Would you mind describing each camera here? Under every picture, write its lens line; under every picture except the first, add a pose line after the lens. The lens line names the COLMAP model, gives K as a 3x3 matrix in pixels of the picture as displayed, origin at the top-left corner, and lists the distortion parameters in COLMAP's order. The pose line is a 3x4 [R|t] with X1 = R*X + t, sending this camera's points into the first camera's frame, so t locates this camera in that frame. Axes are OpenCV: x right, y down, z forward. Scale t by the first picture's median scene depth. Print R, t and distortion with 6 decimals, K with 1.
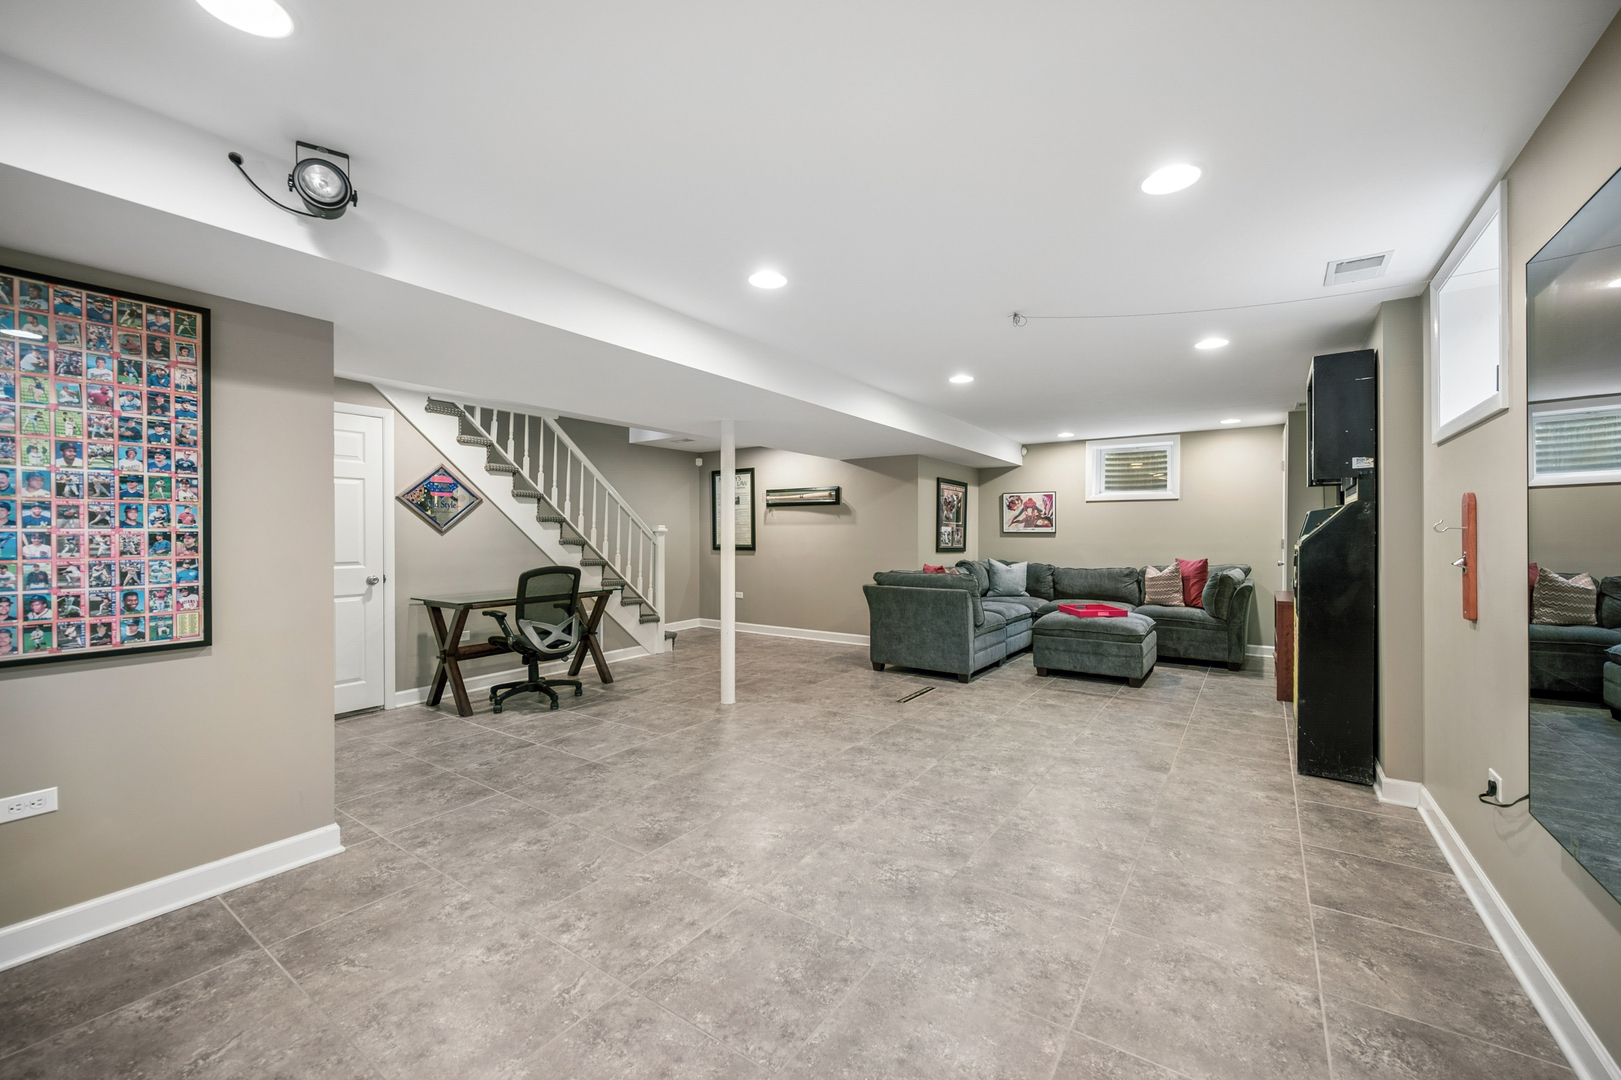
lens RADIAL K [[643.6, 0, 810.6], [0, 643.6, 535.0], [0, 0, 1]] dist [-0.002114, -0.000268]
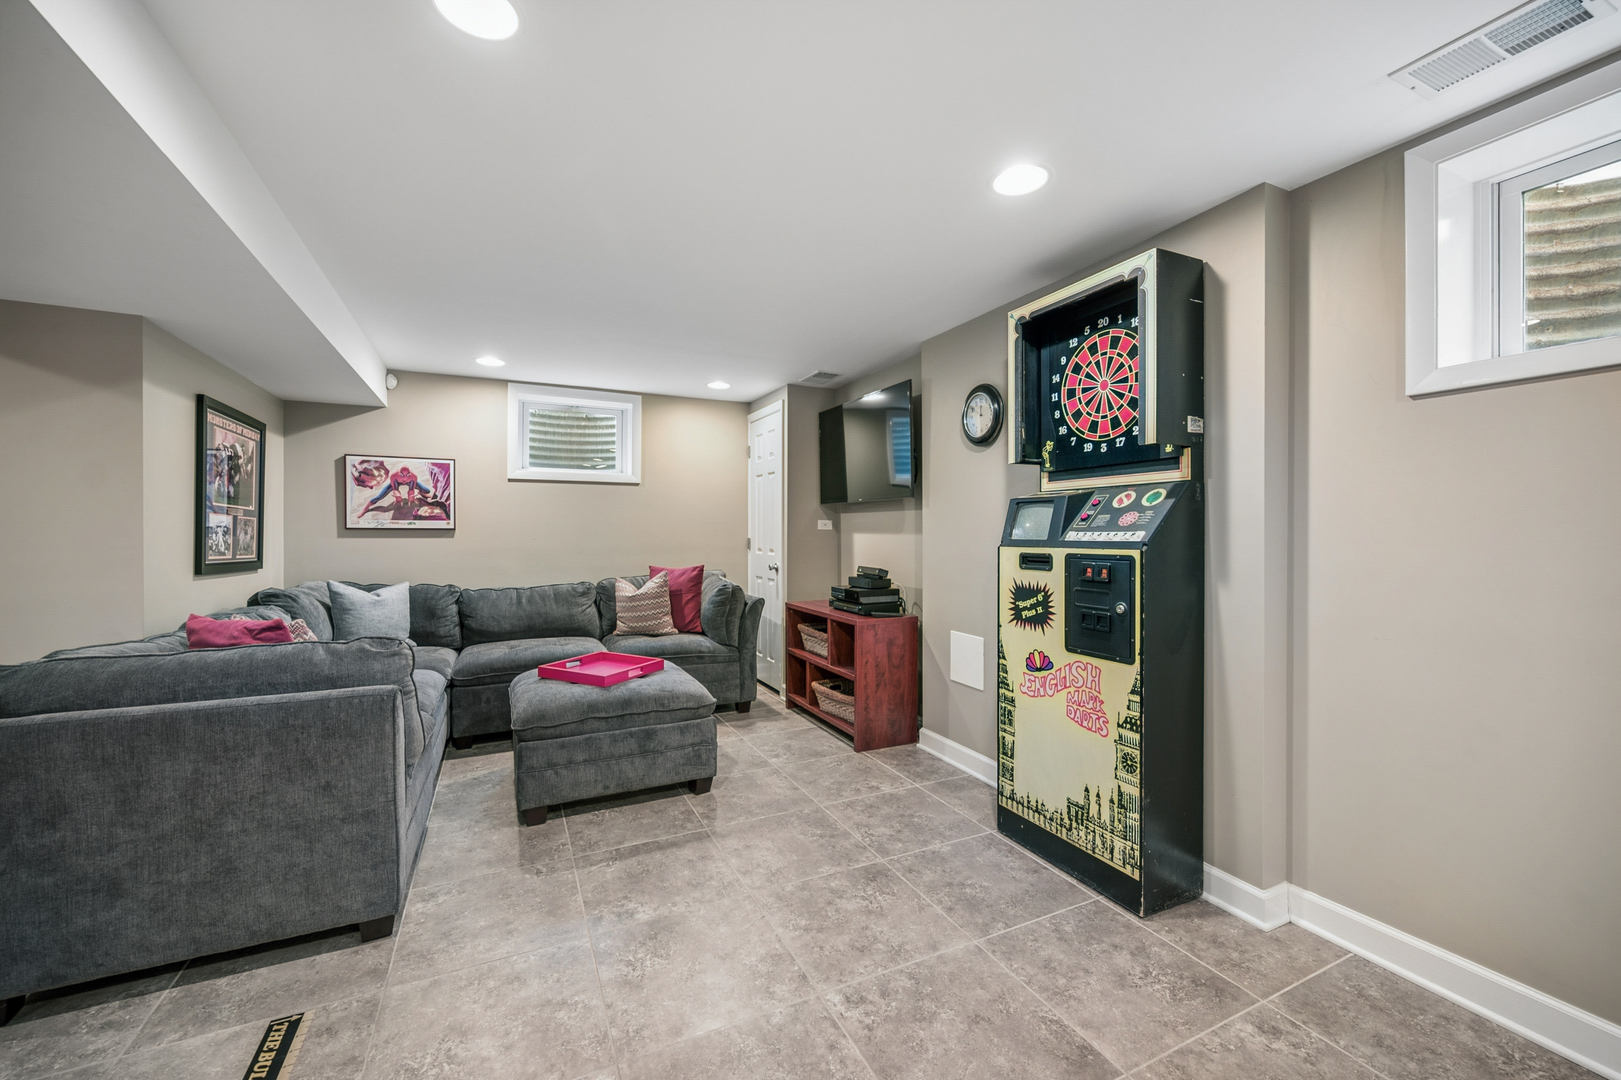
lens RADIAL K [[643.6, 0, 813.9], [0, 643.6, 534.7], [0, 0, 1]] dist [-0.002114, -0.000268]
pose [[0.491786, -0.003504, 0.870709, 0.032464], [0.001831, 0.999994, 0.002991, 0.000154], [-0.870714, 0.000124, 0.491789, 0.454773]]
